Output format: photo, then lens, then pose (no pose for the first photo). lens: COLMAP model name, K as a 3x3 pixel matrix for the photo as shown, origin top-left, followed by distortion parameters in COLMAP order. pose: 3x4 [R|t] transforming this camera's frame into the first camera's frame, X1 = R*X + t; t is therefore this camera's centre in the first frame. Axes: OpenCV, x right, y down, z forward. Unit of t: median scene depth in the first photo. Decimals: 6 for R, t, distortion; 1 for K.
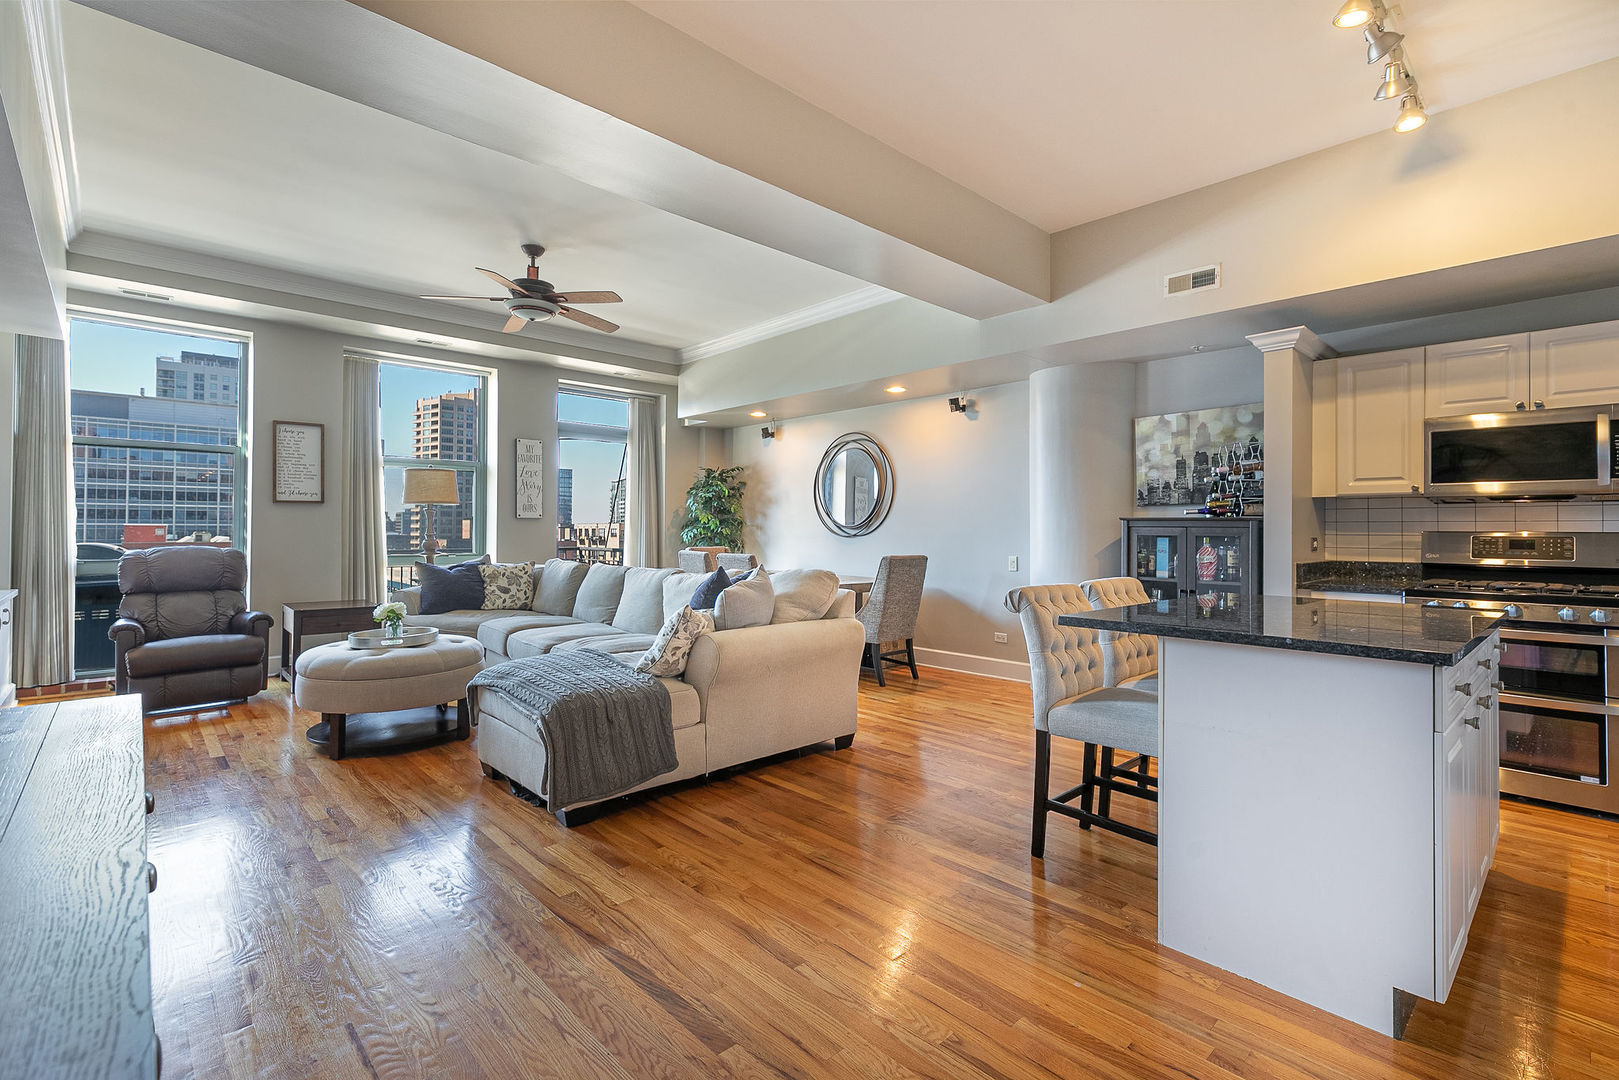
lens RADIAL K [[735.7, 0, 807.2], [0, 735.7, 521.3], [0, 0, 1]] dist [0.001636, 0.000443]
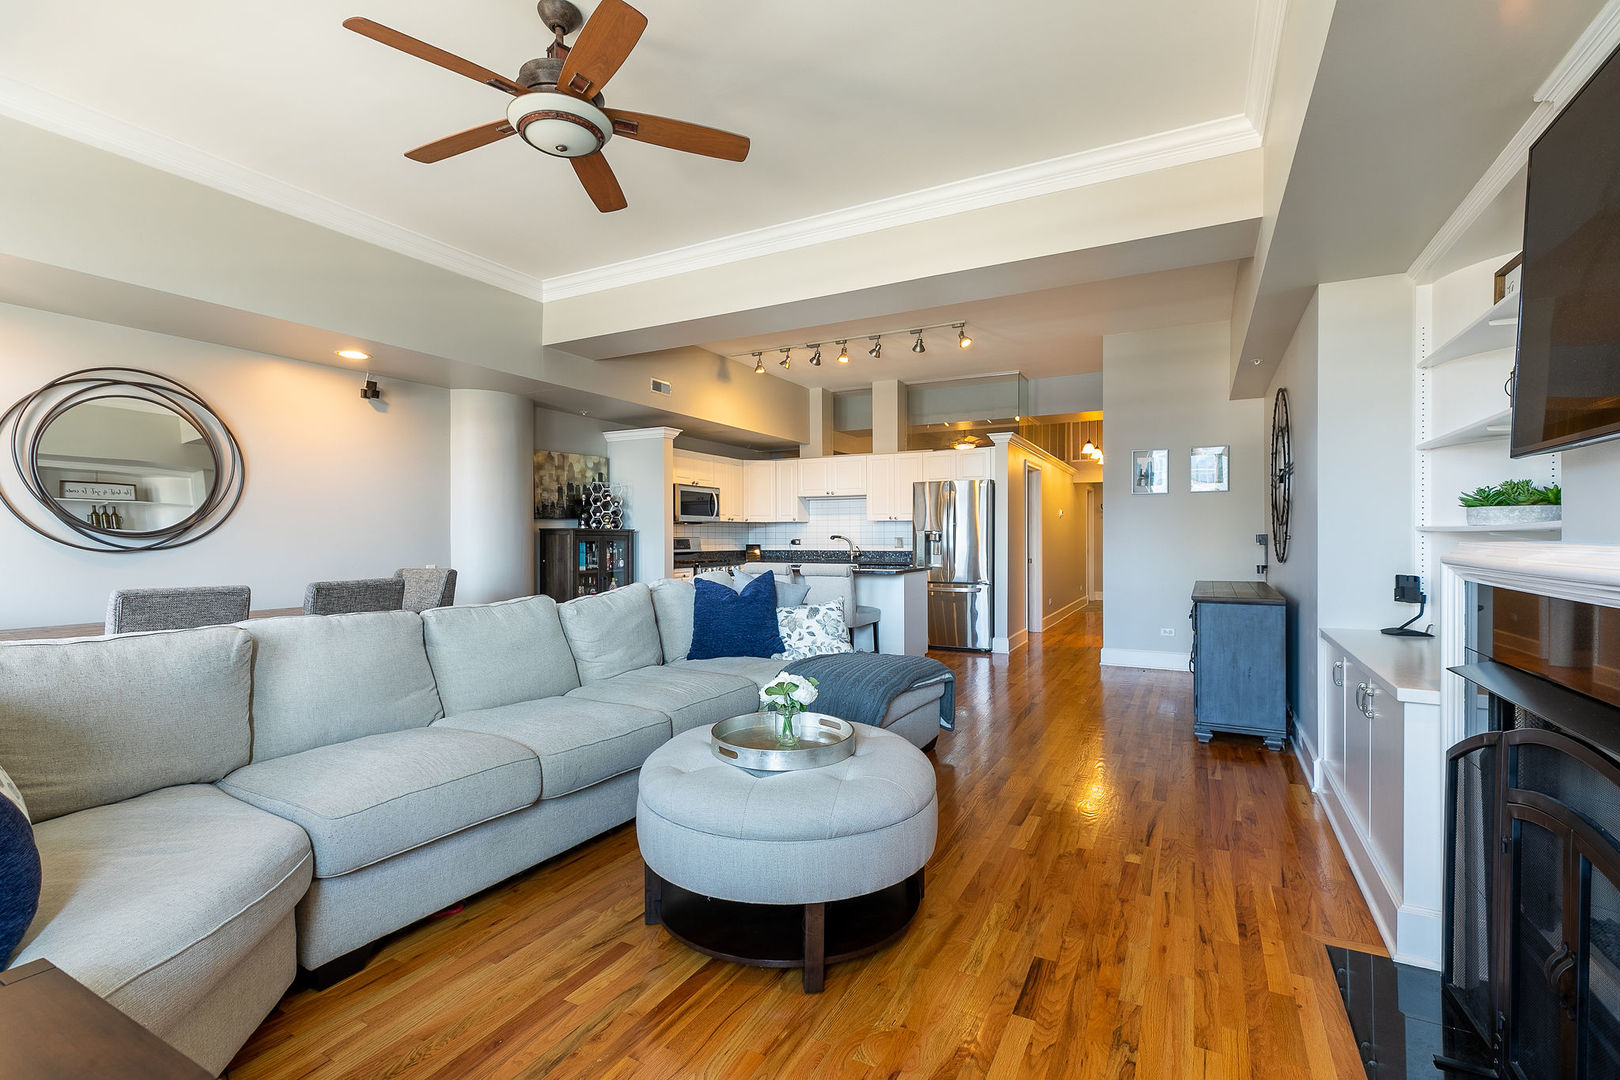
lens RADIAL K [[706.3, 0, 810.5], [0, 706.3, 537.1], [0, 0, 1]] dist [0.007875, 0.000353]
pose [[-0.316415, -0.005342, 0.948606, -0.960334], [-0.011138, 0.999936, 0.001916, 0.003838], [-0.948556, -0.009959, -0.316454, 1.034497]]
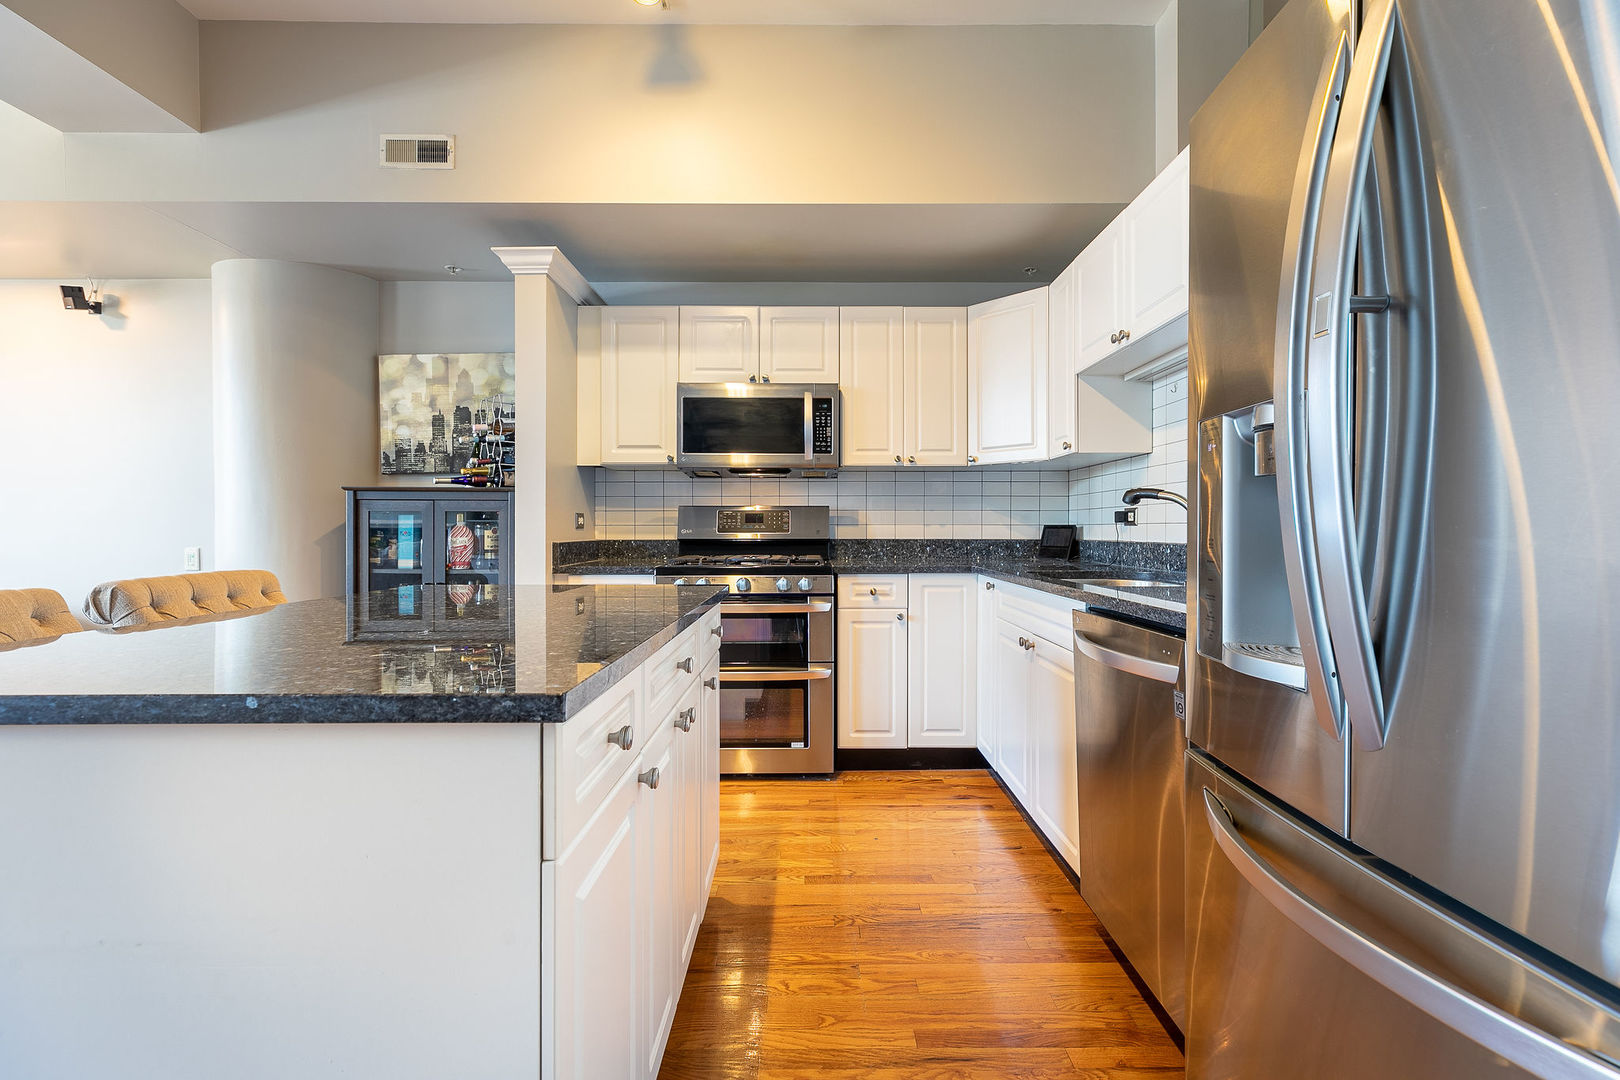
lens RADIAL K [[727.5, 0, 813.3], [0, 727.5, 533.7], [0, 0, 1]] dist [0.002145, 0.000061]
pose [[0.679337, -0.011579, 0.733735, 0.227687], [-0.003972, 0.999803, 0.019455, 0.025798], [-0.733815, -0.016130, 0.679157, 0.203999]]
